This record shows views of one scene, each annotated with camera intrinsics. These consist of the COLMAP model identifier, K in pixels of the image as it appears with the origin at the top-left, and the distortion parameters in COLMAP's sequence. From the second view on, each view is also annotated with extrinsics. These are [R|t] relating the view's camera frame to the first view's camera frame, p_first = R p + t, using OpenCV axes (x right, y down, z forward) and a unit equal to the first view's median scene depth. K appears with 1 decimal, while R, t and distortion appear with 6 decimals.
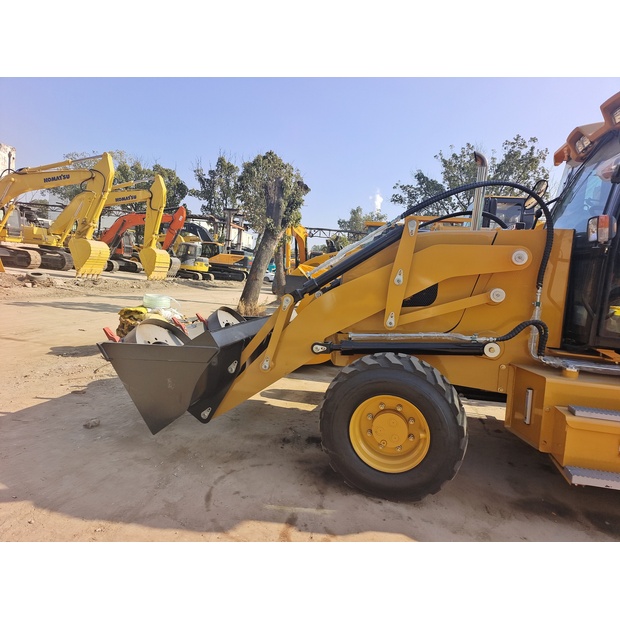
lens RADIAL K [[433.4, 0, 310.0], [0, 433.4, 310.0], [0, 0, 1]] dist [0.066301, -0.066439]
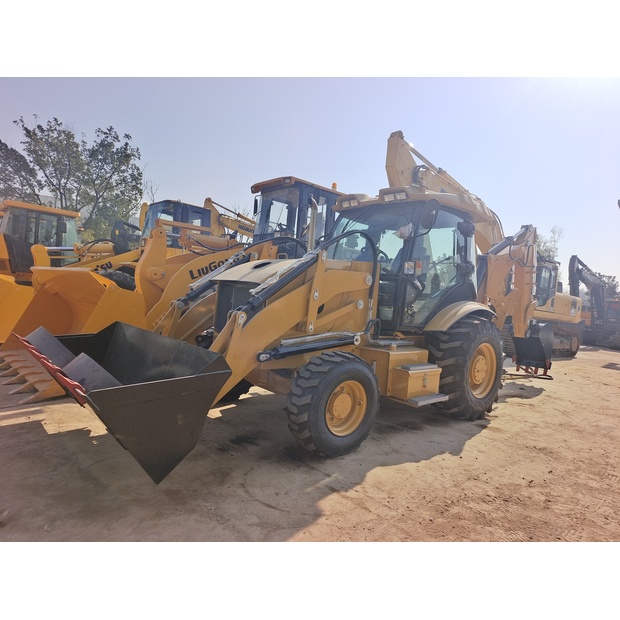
lens RADIAL K [[421.2, 0, 333.6], [0, 421.2, 296.0], [0, 0, 1]] dist [0.061236, -0.000821]
pose [[0.565639, -0.035728, 0.823878, -0.105515], [0.034745, 0.999206, 0.019477, -0.011937], [-0.823920, 0.017608, 0.566432, 0.026480]]
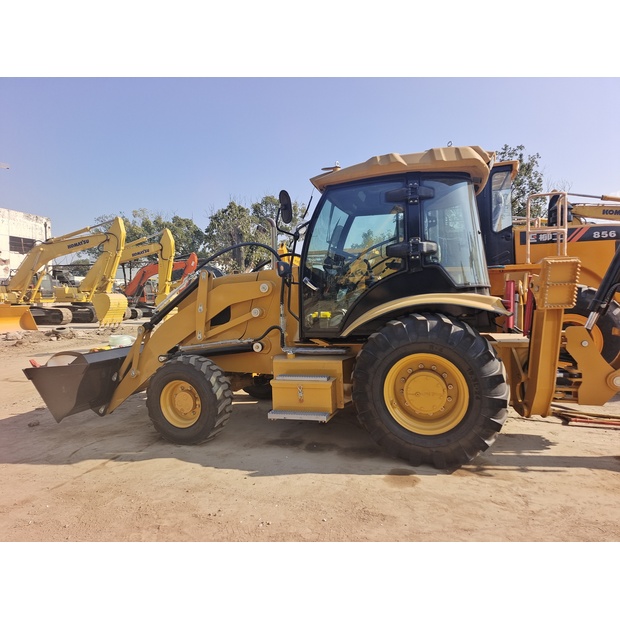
lens RADIAL K [[433.4, 0, 310.0], [0, 433.4, 310.0], [0, 0, 1]] dist [0.066301, -0.066439]
pose [[0.990350, -0.110079, -0.084205, 0.090899], [0.104720, 0.992334, -0.065620, 0.009829], [0.090783, 0.056169, 0.994285, -0.066413]]
